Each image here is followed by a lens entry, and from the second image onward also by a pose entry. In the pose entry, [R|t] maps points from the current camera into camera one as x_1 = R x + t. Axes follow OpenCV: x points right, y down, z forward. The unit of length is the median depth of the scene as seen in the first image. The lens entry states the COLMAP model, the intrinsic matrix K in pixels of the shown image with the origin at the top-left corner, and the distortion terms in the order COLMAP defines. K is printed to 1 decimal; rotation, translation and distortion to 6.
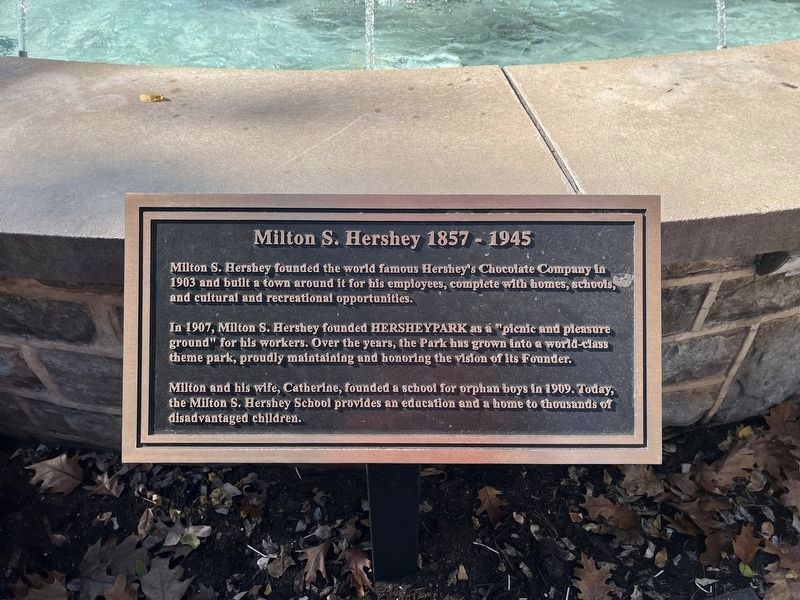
lens RADIAL K [[607.1, 0, 406.7], [0, 607.1, 301.9], [0, 0, 1]] dist [0.009904, -0.004242]
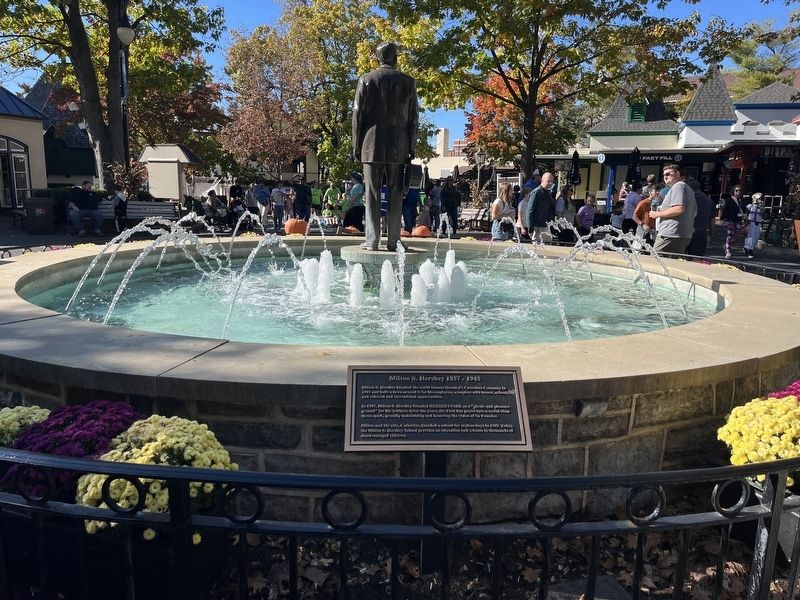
lens RADIAL K [[607.1, 0, 406.7], [0, 607.1, 301.9], [0, 0, 1]] dist [0.009904, -0.004242]
pose [[0.998051, 0.005458, 0.062164, -0.354762], [0.028803, 0.843422, -0.536479, 1.193281], [-0.055358, 0.537224, 0.841621, -1.748238]]
